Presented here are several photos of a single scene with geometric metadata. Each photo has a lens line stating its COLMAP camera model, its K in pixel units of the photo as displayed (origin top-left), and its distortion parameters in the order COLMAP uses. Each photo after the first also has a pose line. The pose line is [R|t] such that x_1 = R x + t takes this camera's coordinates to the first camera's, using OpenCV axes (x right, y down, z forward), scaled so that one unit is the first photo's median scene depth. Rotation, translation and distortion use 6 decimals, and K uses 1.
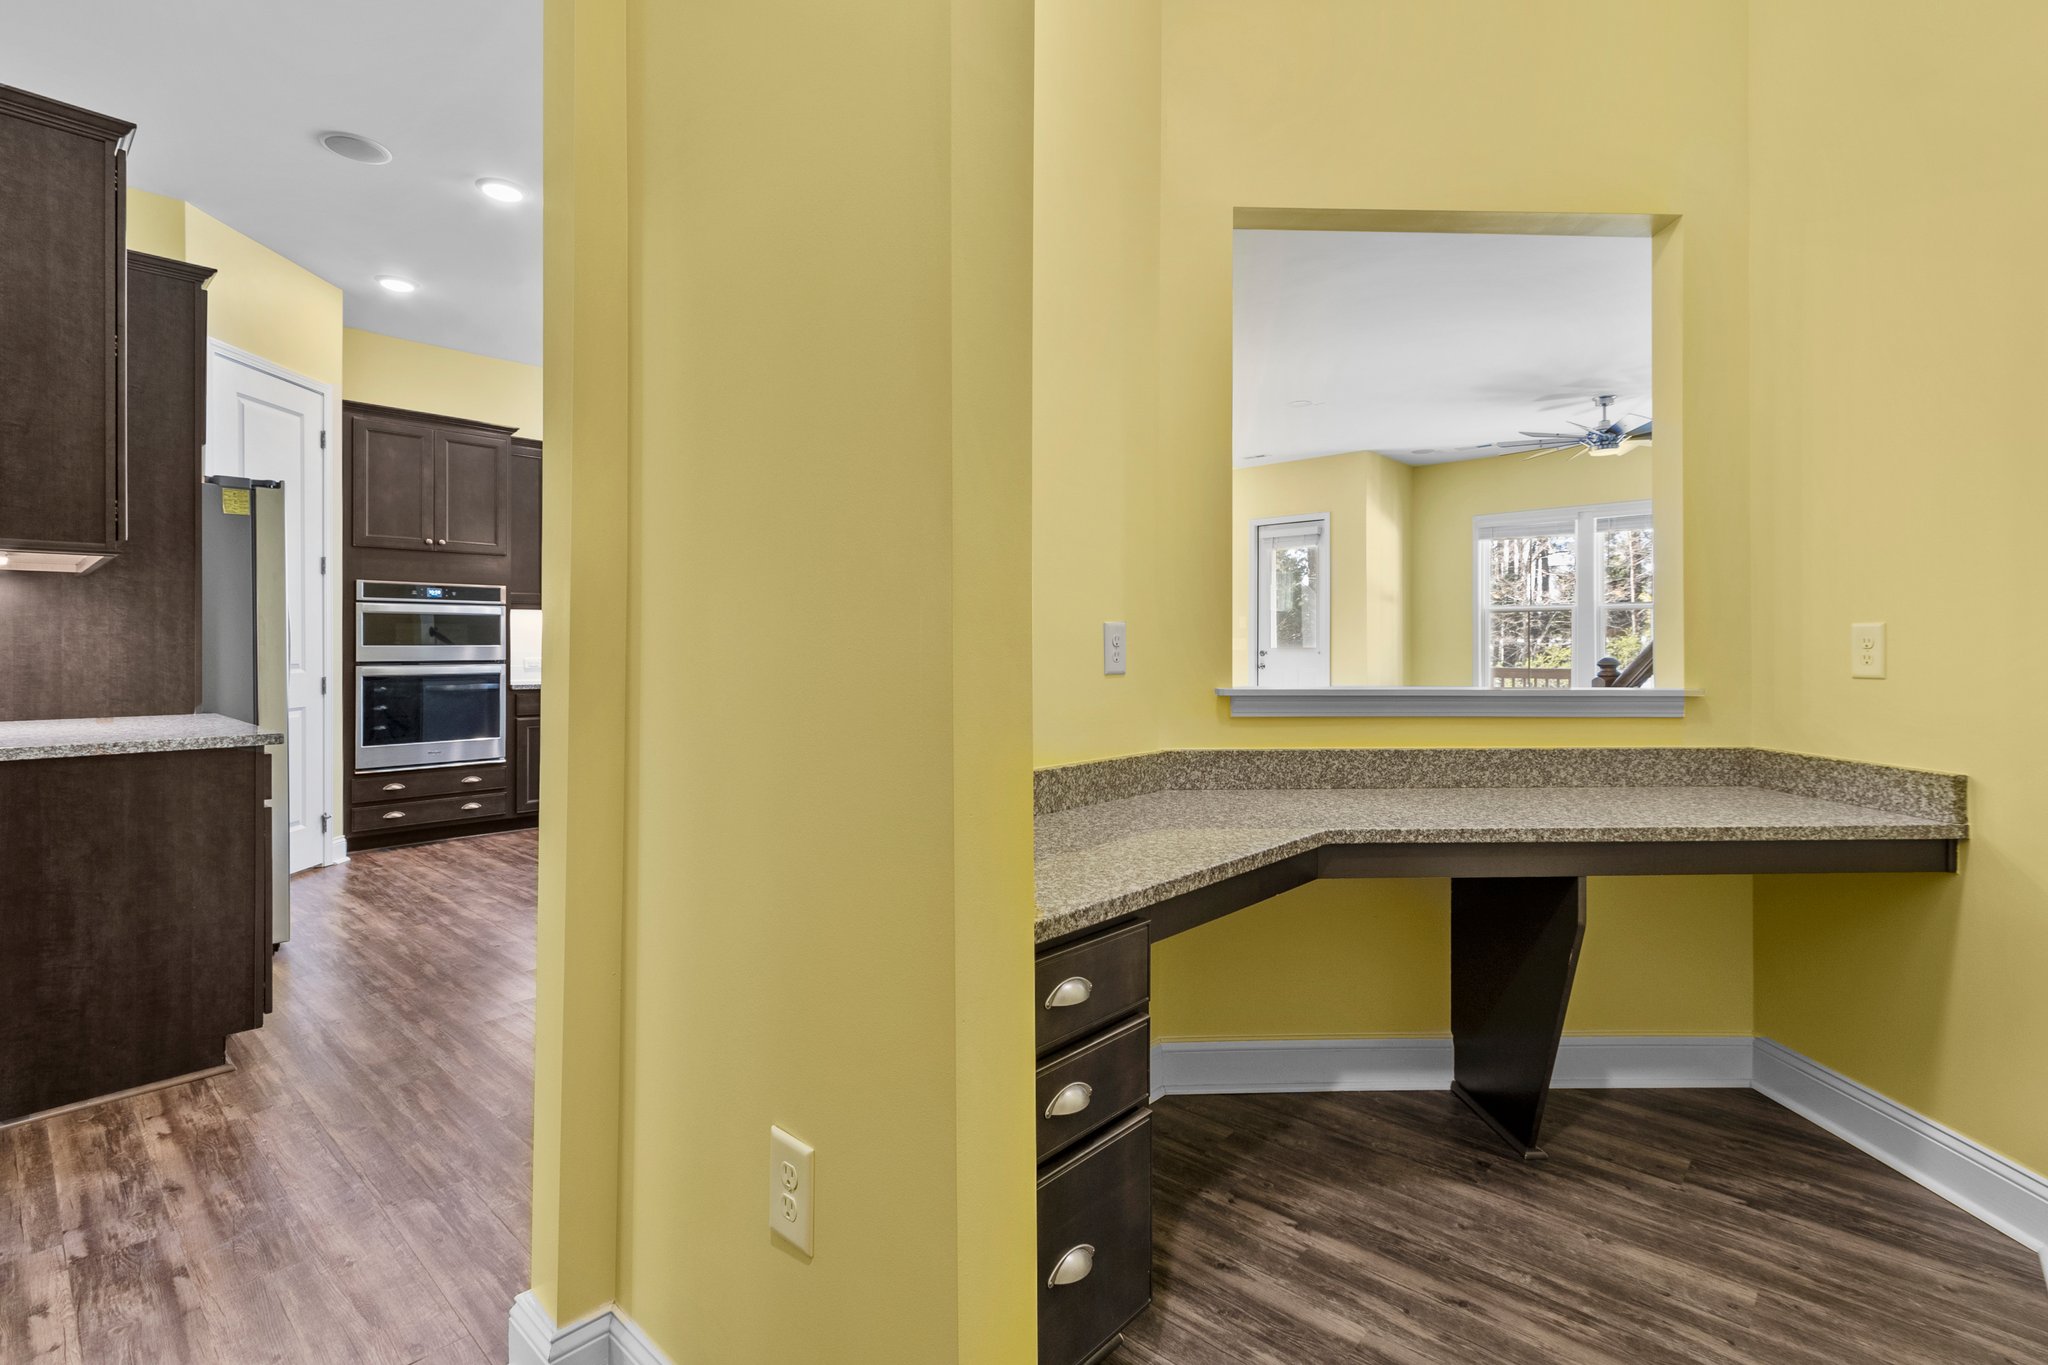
lens RADIAL K [[948.5, 0, 1038.6], [0, 948.5, 628.1], [0, 0, 1]] dist [0.007877, -0.002663]
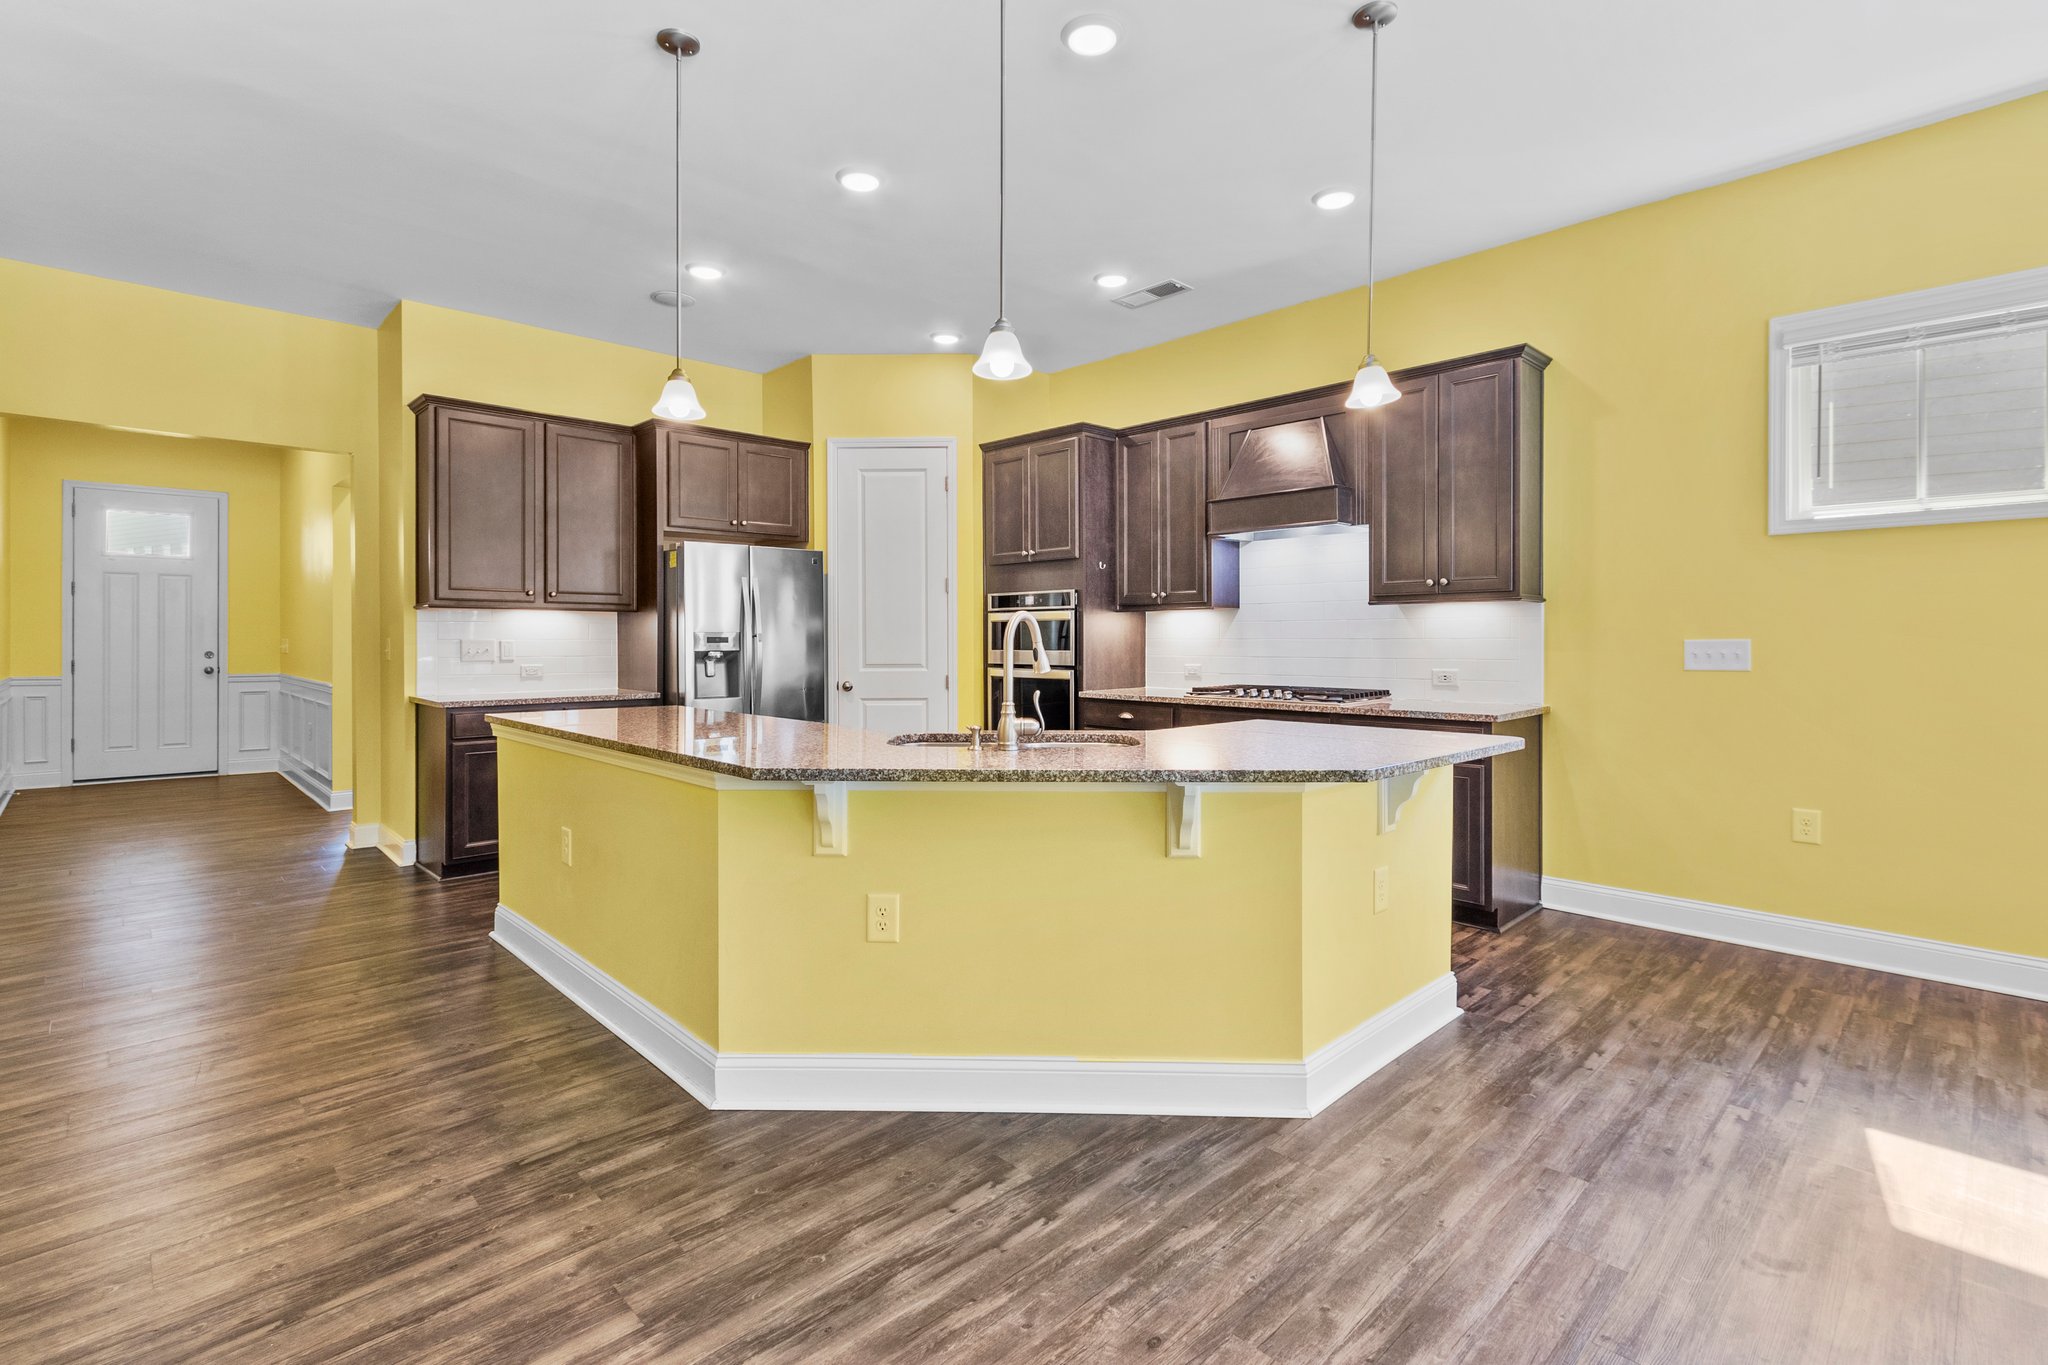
lens RADIAL K [[948.5, 0, 1018.2], [0, 948.5, 647.3], [0, 0, 1]] dist [0.007877, -0.002663]
pose [[-0.061452, 0.008184, -0.998076, 0.432428], [0.017857, 0.999815, 0.007099, 0.006884], [0.997950, -0.017386, -0.061587, 1.063576]]
